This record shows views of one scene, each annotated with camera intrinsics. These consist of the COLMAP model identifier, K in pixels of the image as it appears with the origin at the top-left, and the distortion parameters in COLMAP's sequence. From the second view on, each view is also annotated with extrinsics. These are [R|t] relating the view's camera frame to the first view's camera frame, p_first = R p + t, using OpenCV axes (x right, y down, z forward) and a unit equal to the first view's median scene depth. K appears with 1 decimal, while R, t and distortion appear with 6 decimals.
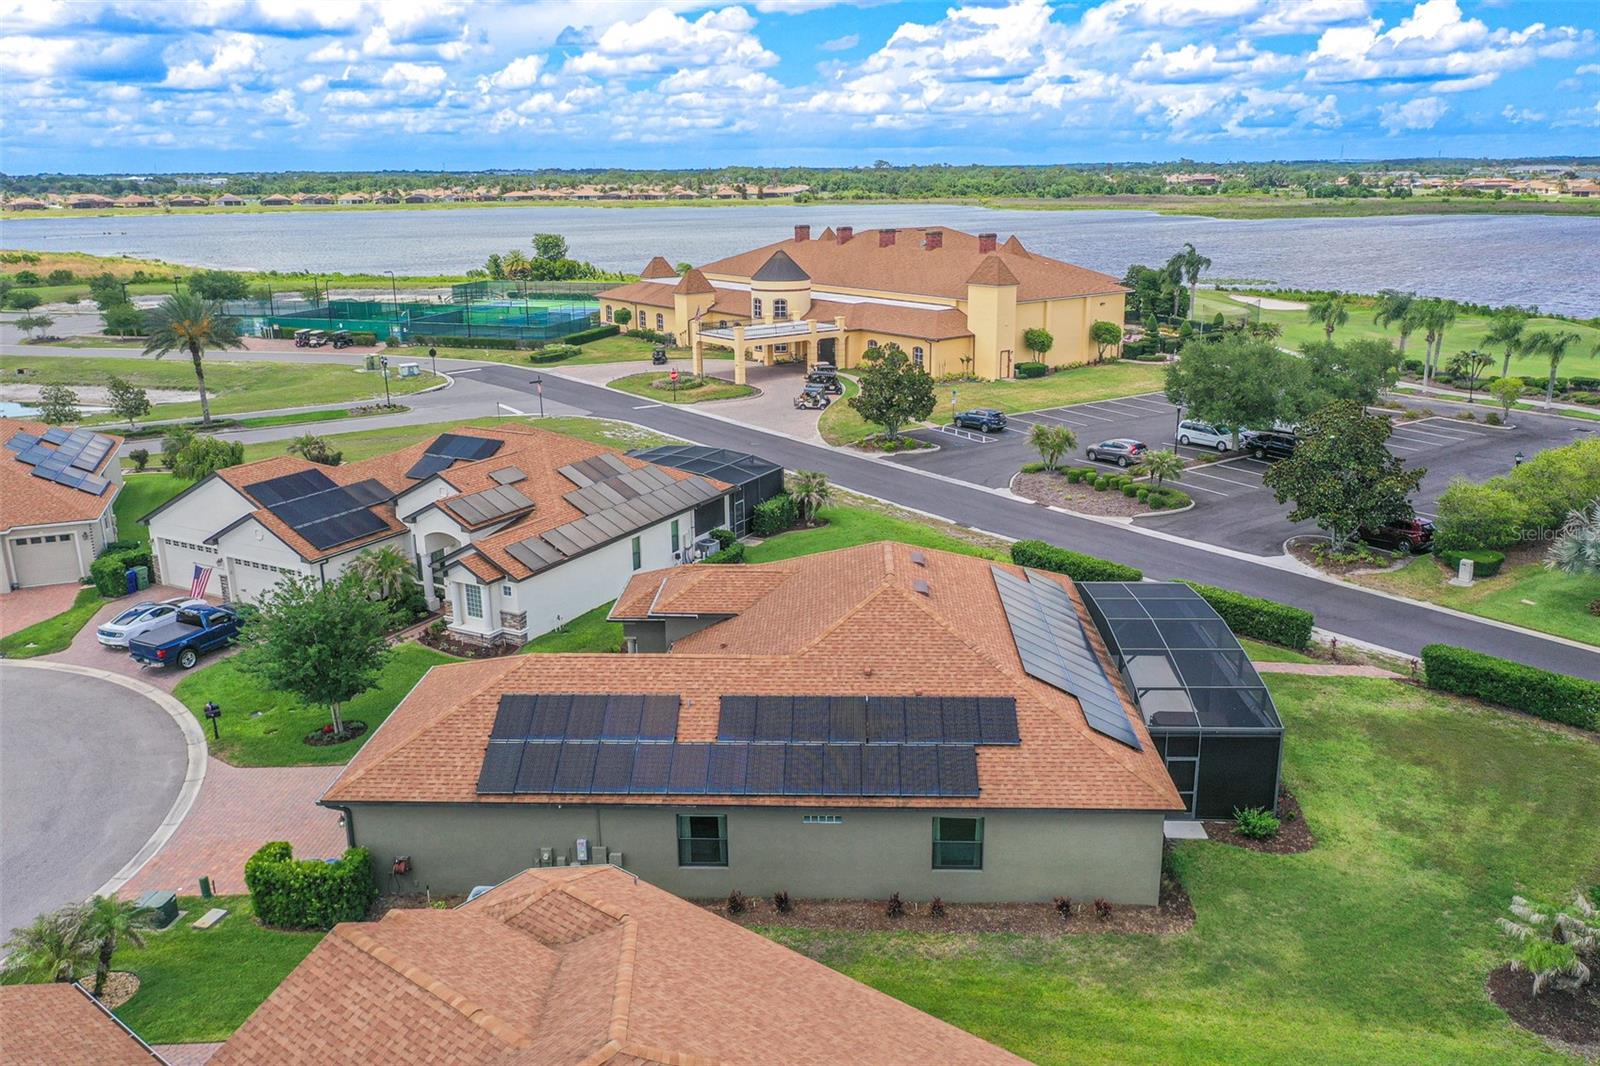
lens RADIAL K [[1255.8, 0, 800.0], [0, 1255.8, 533.0], [0, 0, 1]] dist [0.001154, 0.001476]
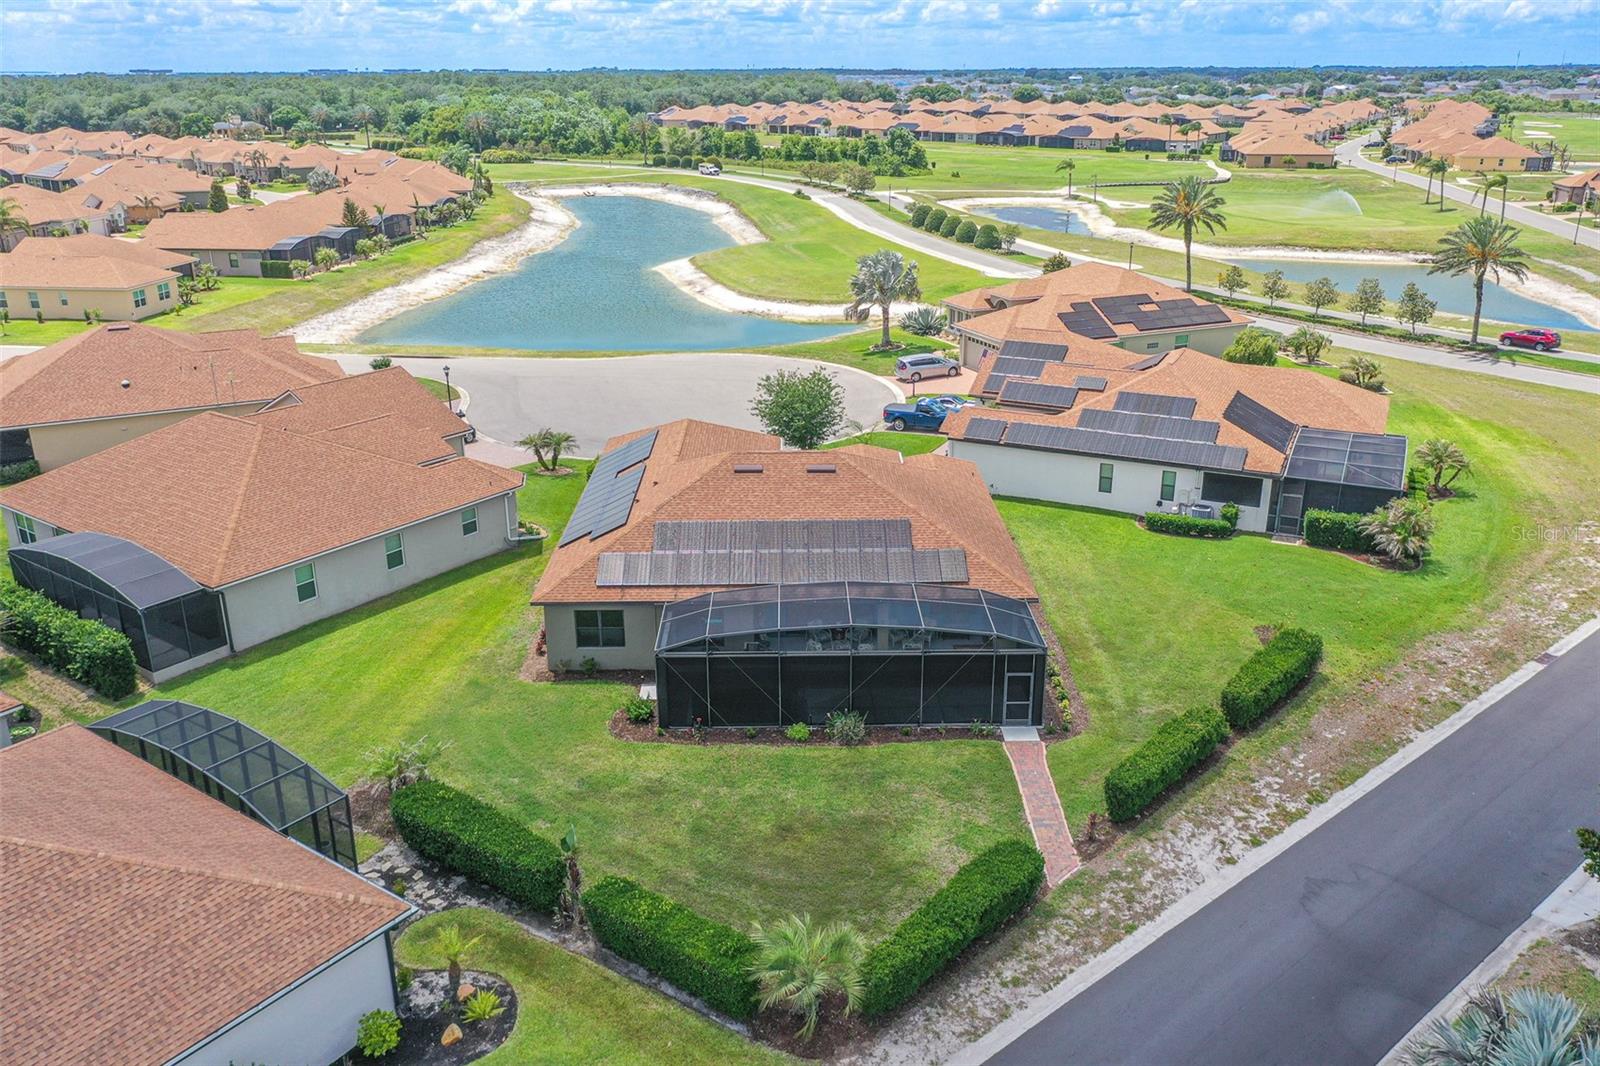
lens RADIAL K [[1266.1, 0, 800.0], [0, 1266.1, 533.0], [0, 0, 1]] dist [-0.000371, -0.000666]
pose [[0.051656, 0.351741, -0.934671, 0.604621], [-0.270619, 0.905833, 0.325932, -0.152375], [0.961300, 0.236103, 0.141980, 0.384561]]
